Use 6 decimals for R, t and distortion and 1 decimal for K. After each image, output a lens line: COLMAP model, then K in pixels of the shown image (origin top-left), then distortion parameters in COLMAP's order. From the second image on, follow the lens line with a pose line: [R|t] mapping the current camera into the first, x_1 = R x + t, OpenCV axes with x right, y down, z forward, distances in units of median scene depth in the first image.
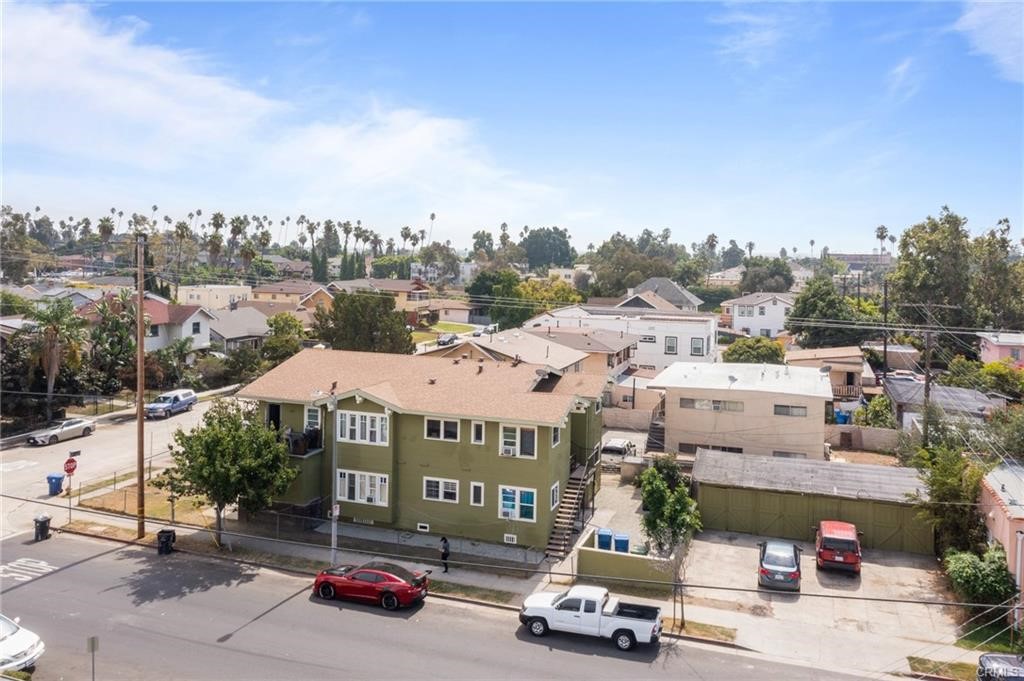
lens RADIAL K [[837.9, 0, 511.3], [0, 837.9, 245.1], [0, 0, 1]] dist [-0.011423, 0.005519]
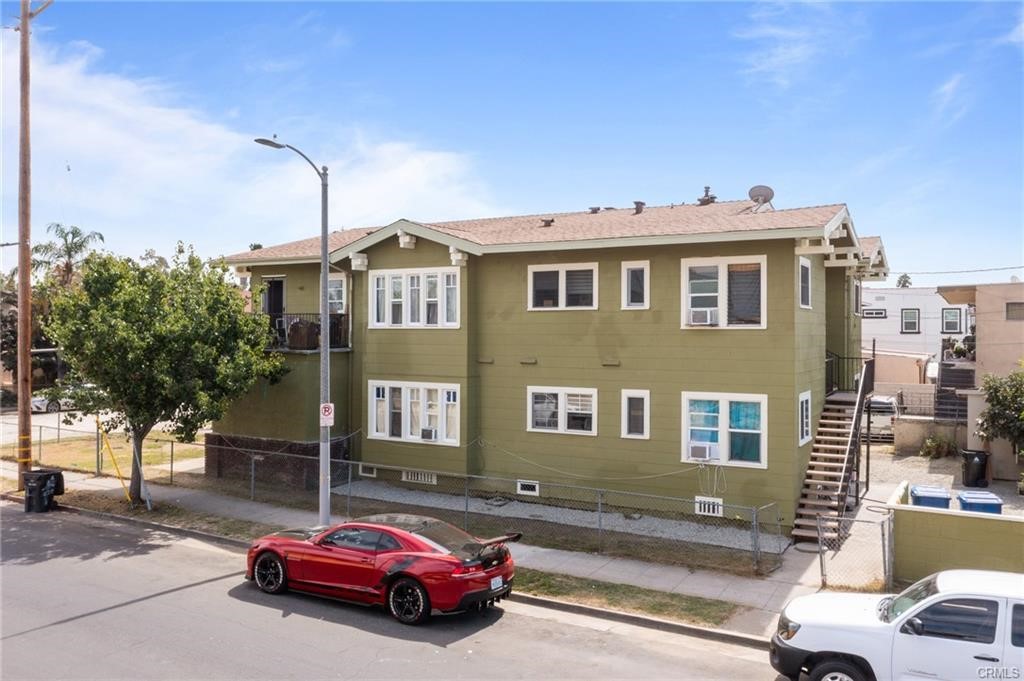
lens RADIAL K [[824.8, 0, 517.7], [0, 824.8, 323.5], [0, 0, 1]] dist [-0.009954, 0.001179]
pose [[0.983953, -0.013892, -0.177885, -0.021809], [0.012550, 0.999884, -0.008663, 0.242006], [0.177984, 0.006291, 0.984013, 0.508808]]
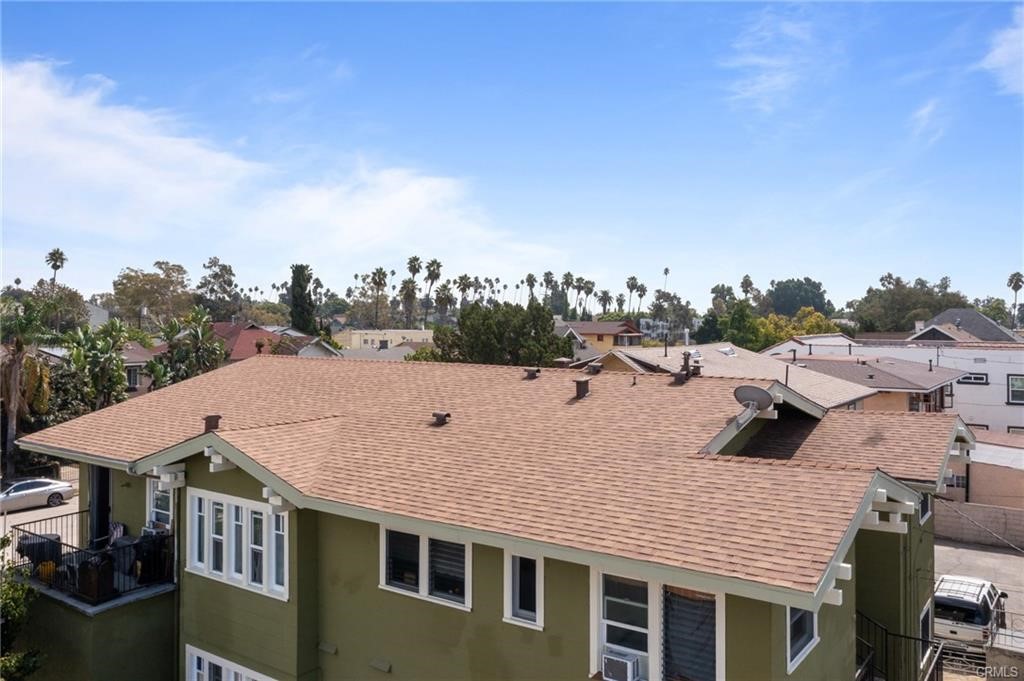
lens RADIAL K [[834.1, 0, 516.3], [0, 834.1, 298.7], [0, 0, 1]] dist [-0.016442, -0.006102]
pose [[0.959520, -0.021893, -0.280787, 0.040880], [0.016523, 0.999633, -0.021478, 0.125617], [0.281154, 0.015970, 0.959530, 0.698128]]
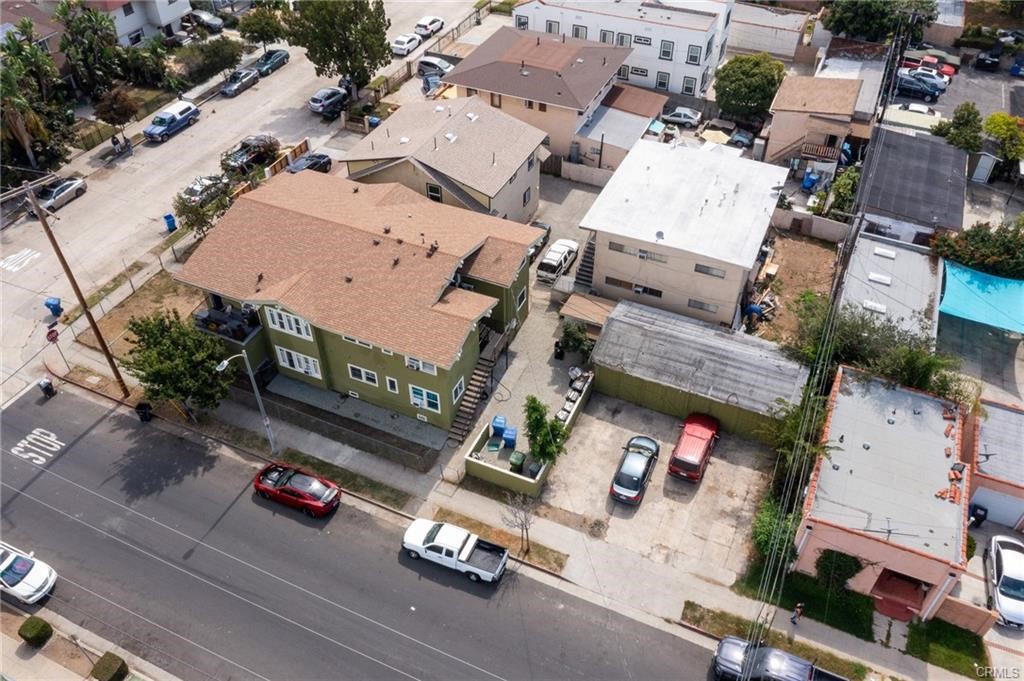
lens RADIAL K [[813.2, 0, 512.0], [0, 813.2, 340.5], [0, 0, 1]] dist [-0.013421, -0.002671]
pose [[0.996072, 0.044291, -0.076674, 0.202051], [0.019386, 0.735823, 0.676897, -0.492270], [0.086399, -0.675724, 0.732074, 0.226235]]
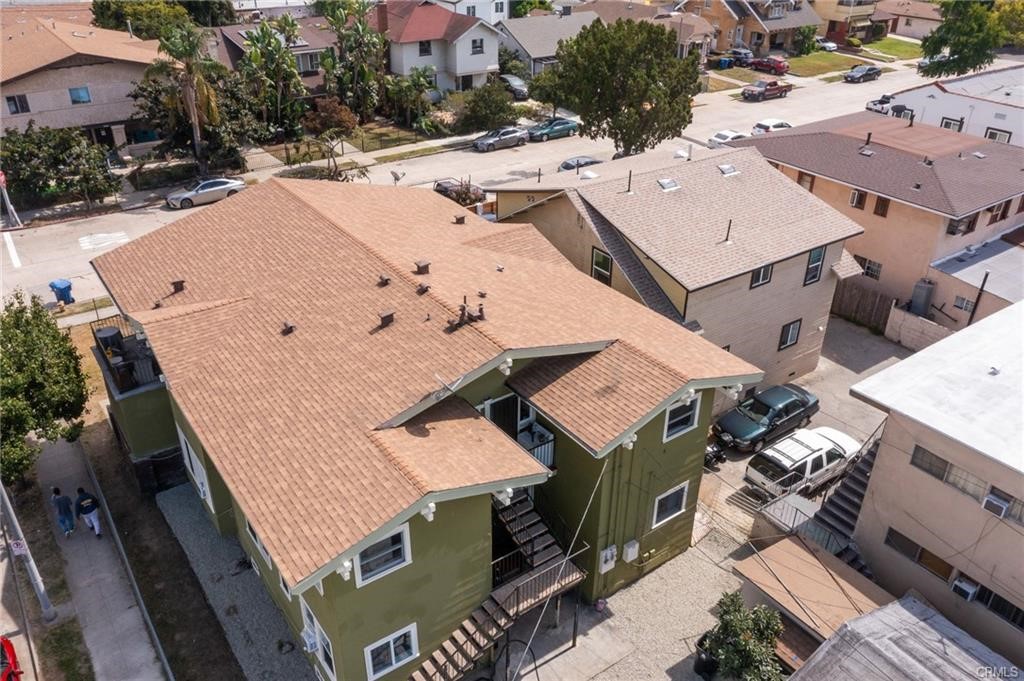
lens RADIAL K [[813.2, 0, 512.0], [0, 813.2, 340.5], [0, 0, 1]] dist [-0.013421, -0.002671]
pose [[0.814128, 0.277104, -0.510303, 0.281136], [0.006151, 0.874629, 0.484753, -0.070759], [0.580653, -0.397790, 0.710356, 0.762368]]
